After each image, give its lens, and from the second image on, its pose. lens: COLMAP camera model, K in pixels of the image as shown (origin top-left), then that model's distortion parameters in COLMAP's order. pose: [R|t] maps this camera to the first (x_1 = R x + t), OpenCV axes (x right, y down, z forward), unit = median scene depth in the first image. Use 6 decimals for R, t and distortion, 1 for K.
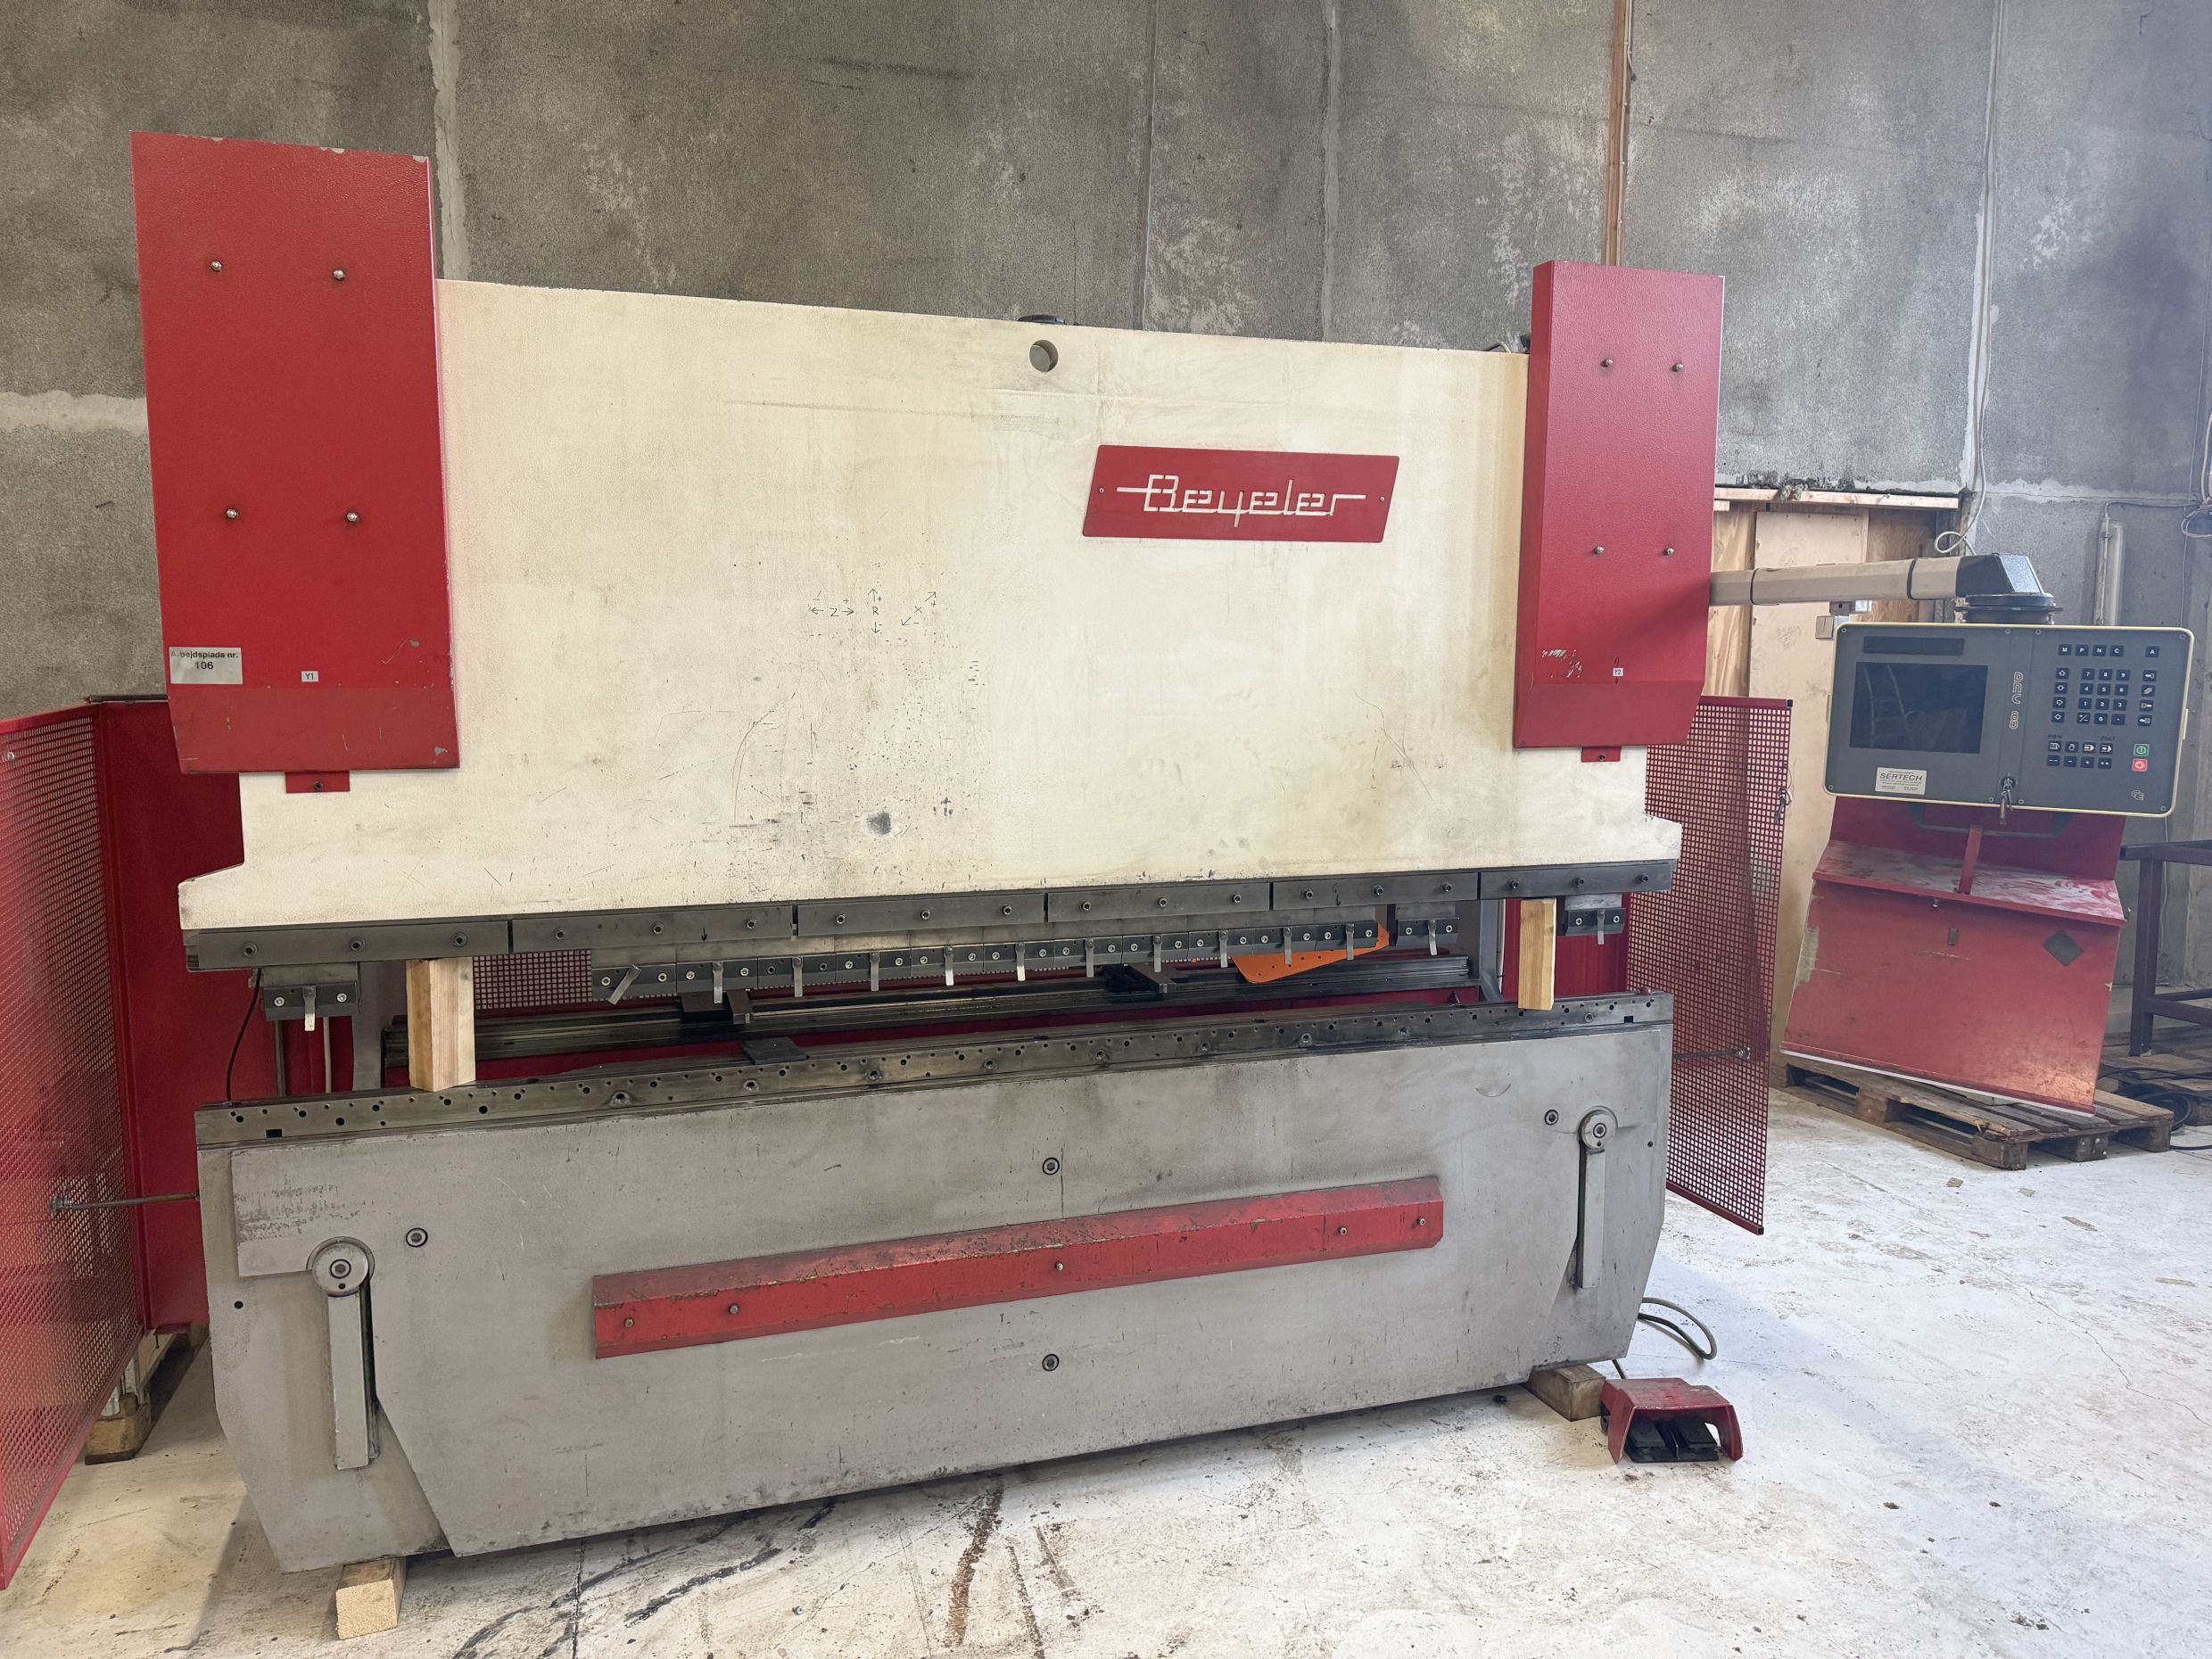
lens RADIAL K [[1597.5, 0, 1107.5], [0, 1597.5, 821.7], [0, 0, 1]] dist [0.025322, -0.017408]
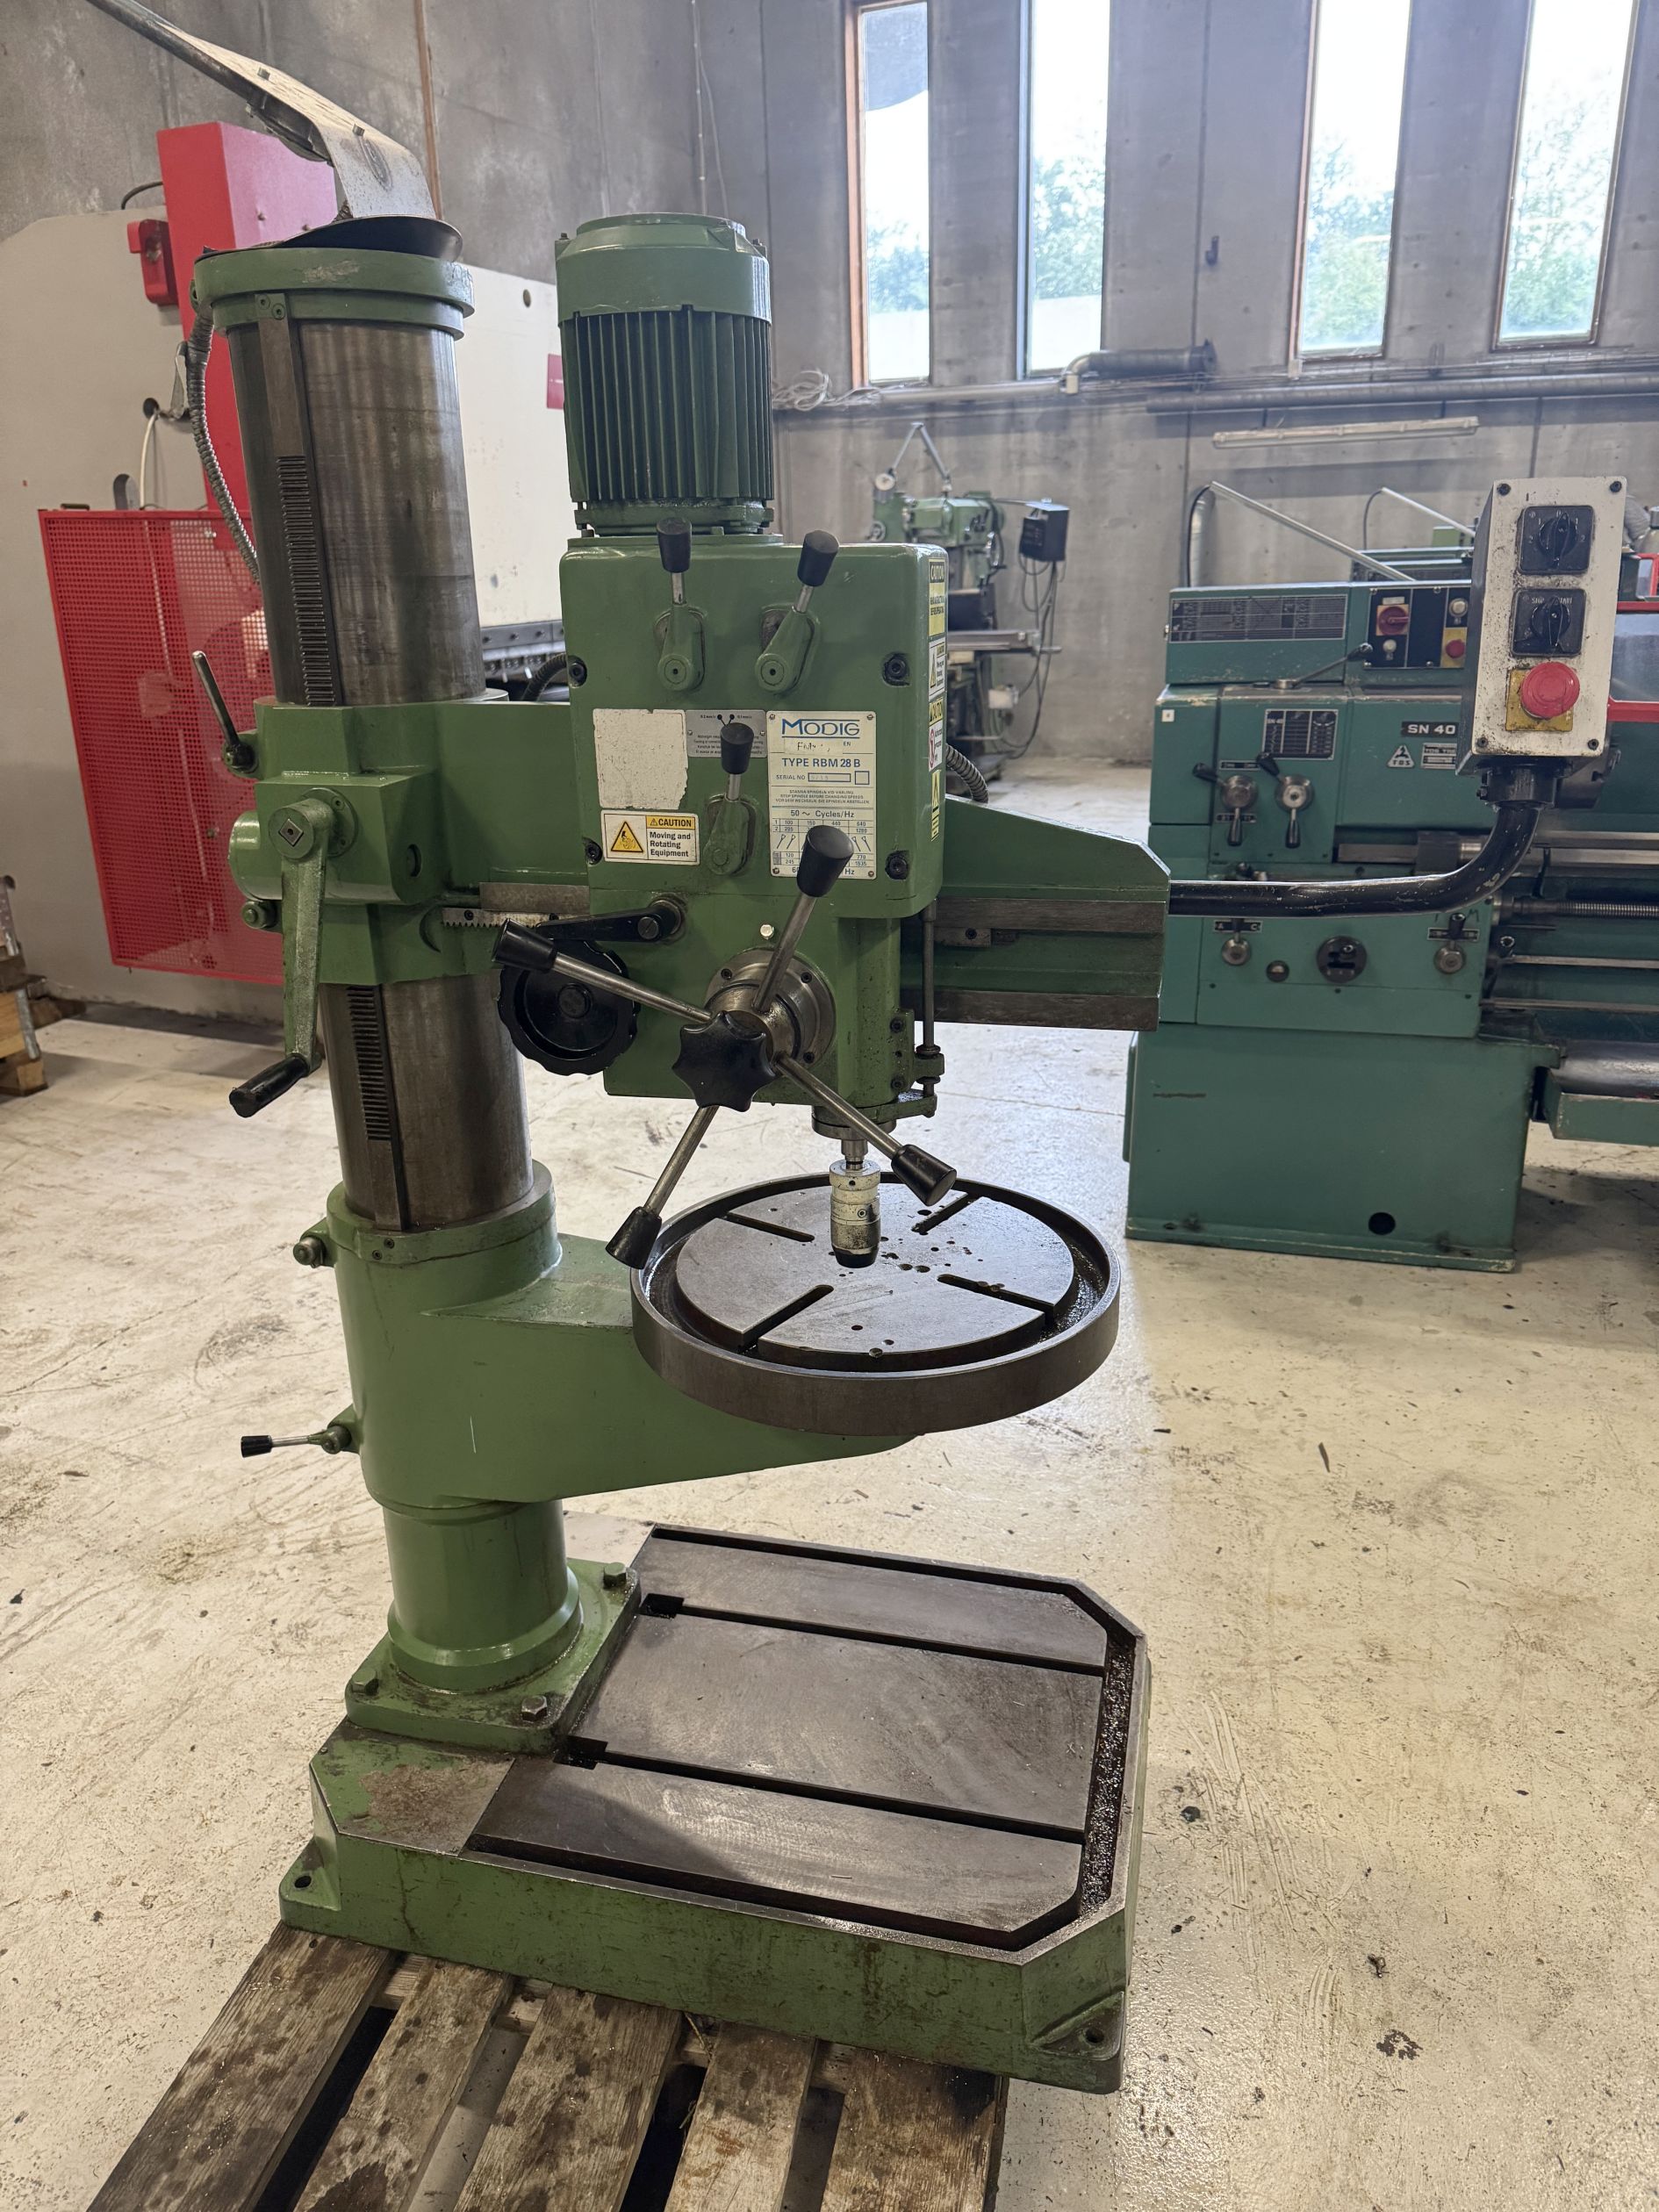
lens RADIAL K [[1597.5, 0, 831.4], [0, 1597.5, 1103.7], [0, 0, 1]] dist [0.025322, -0.017408]
pose [[0.639081, -0.276649, 0.717664, -1.389490], [0.099309, 0.954943, 0.279681, 0.095894], [-0.762701, -0.107469, 0.637760, -0.503887]]
